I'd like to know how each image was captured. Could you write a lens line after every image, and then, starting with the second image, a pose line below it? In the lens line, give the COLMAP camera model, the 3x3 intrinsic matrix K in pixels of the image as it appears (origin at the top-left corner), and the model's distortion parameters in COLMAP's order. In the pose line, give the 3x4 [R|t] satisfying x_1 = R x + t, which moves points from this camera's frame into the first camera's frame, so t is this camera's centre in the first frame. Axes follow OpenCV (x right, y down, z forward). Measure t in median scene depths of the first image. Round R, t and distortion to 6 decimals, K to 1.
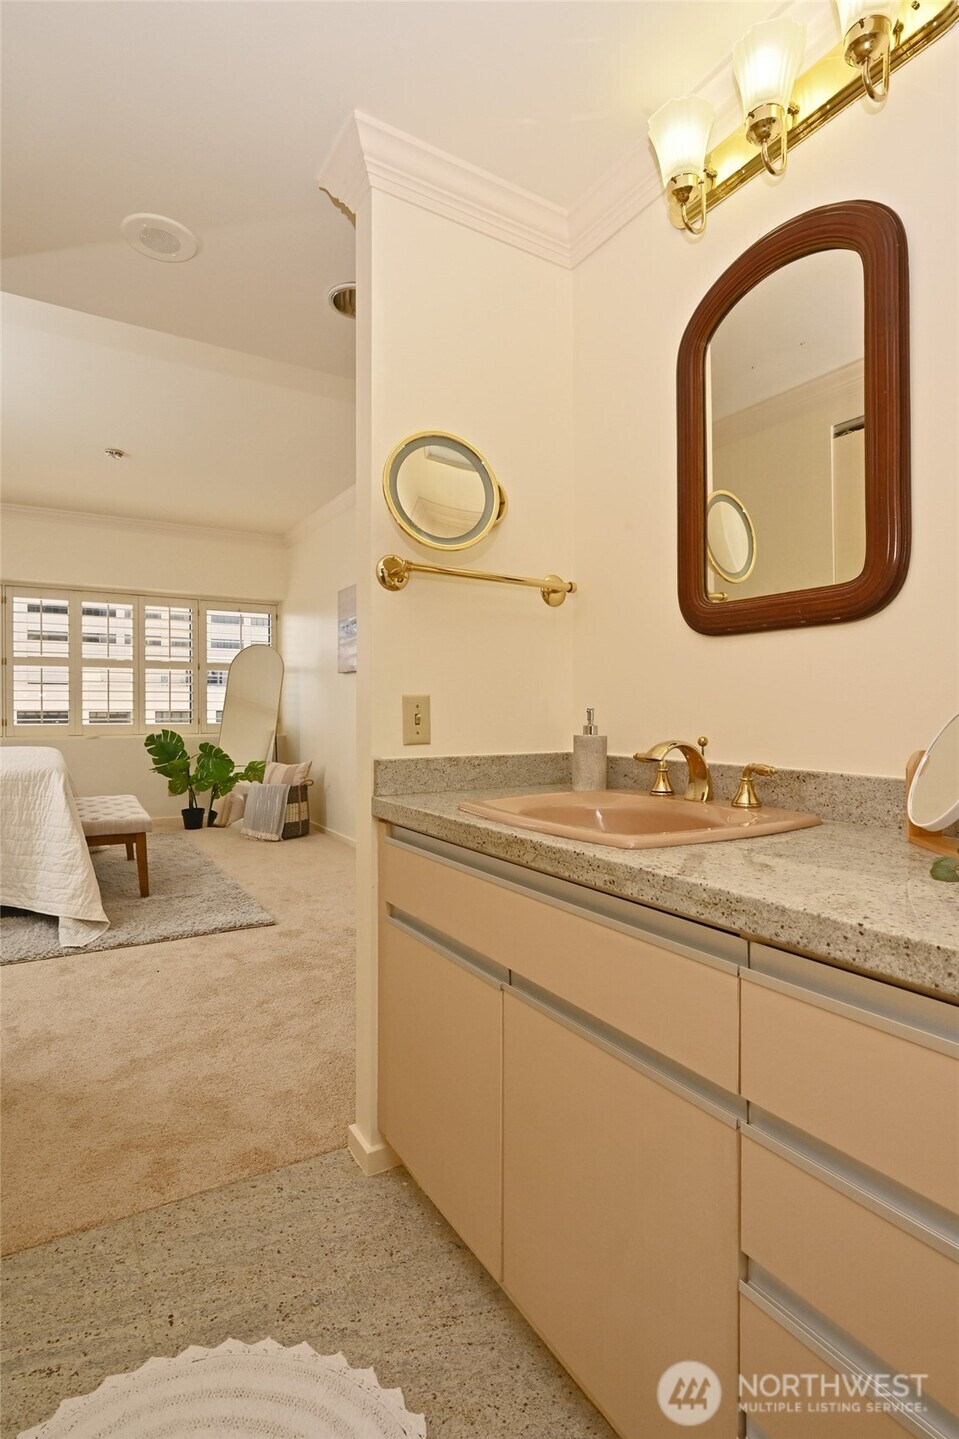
lens RADIAL K [[733.4, 0, 481.0], [0, 733.4, 716.2], [0, 0, 1]] dist [0.011129, -0.000517]
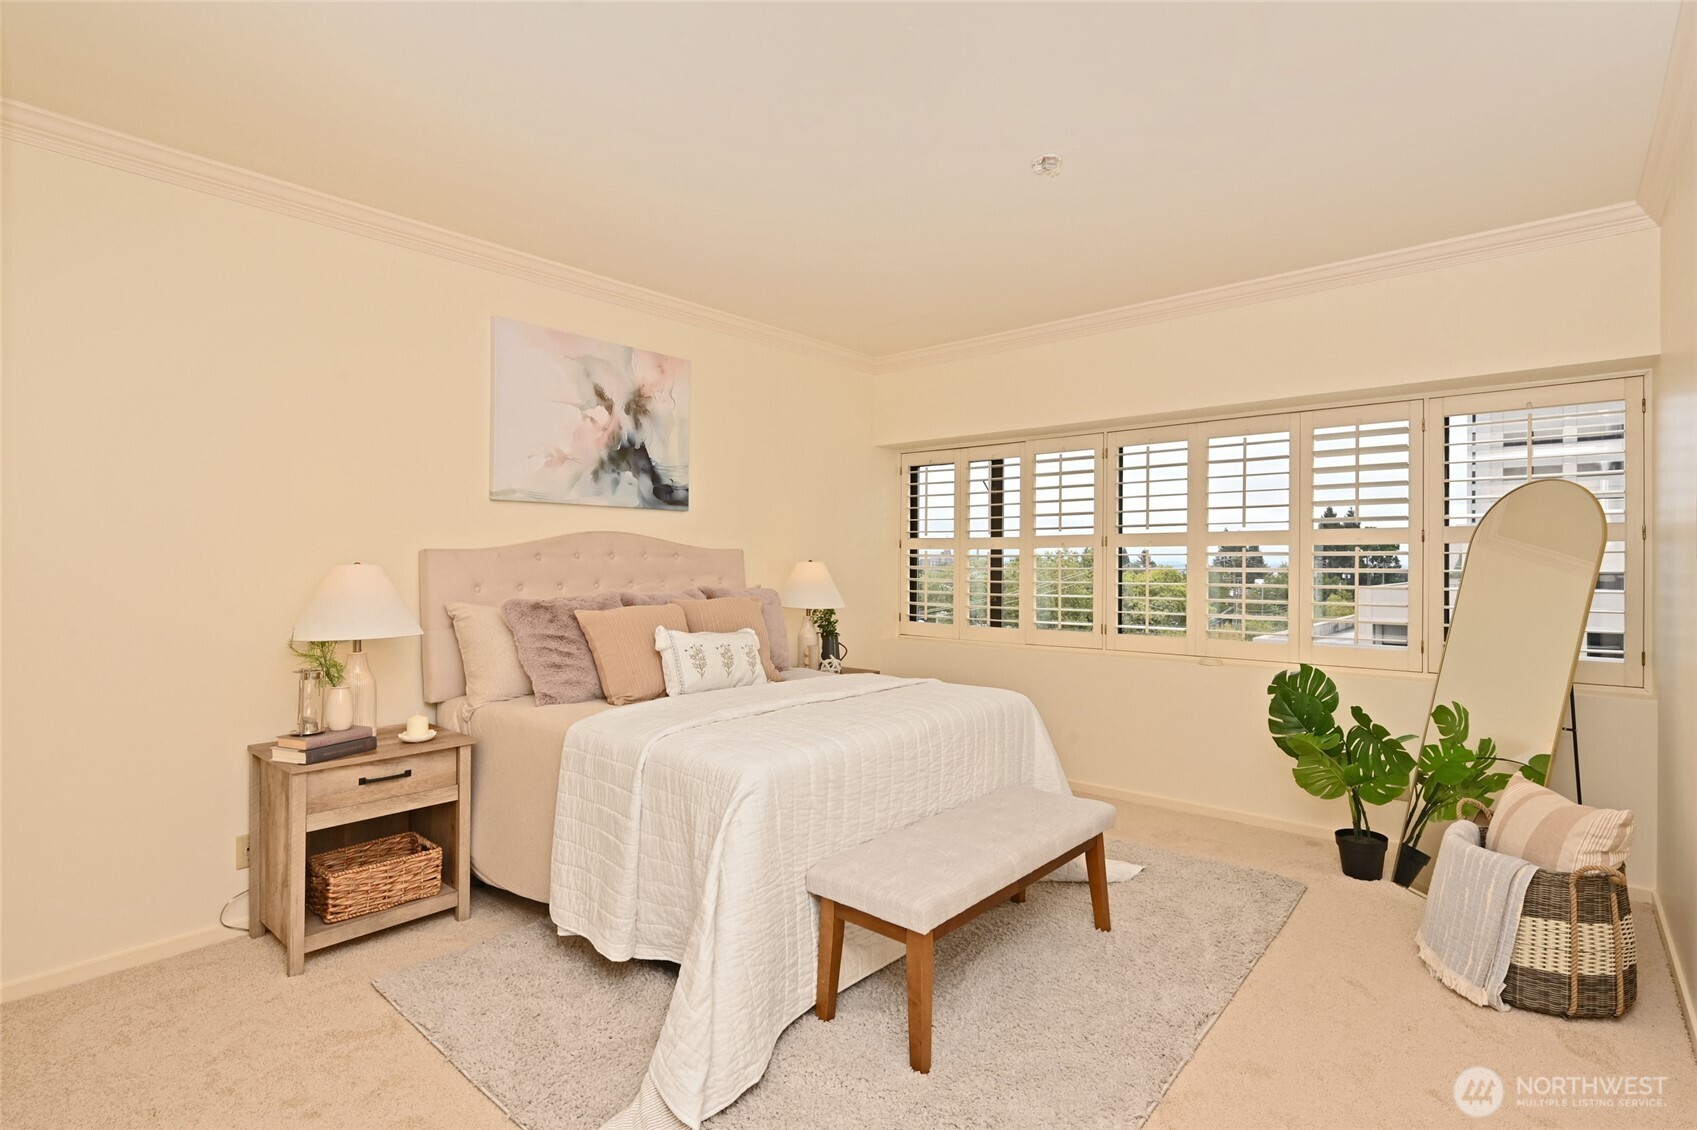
lens RADIAL K [[804.9, 0, 856.1], [0, 804.9, 574.4], [0, 0, 1]] dist [-0.024380, -0.000307]
pose [[0.311446, 0.005965, -0.950245, 0.000392], [-0.016454, 0.999864, 0.000883, -0.039777], [0.950121, 0.015361, 0.311502, 0.527483]]
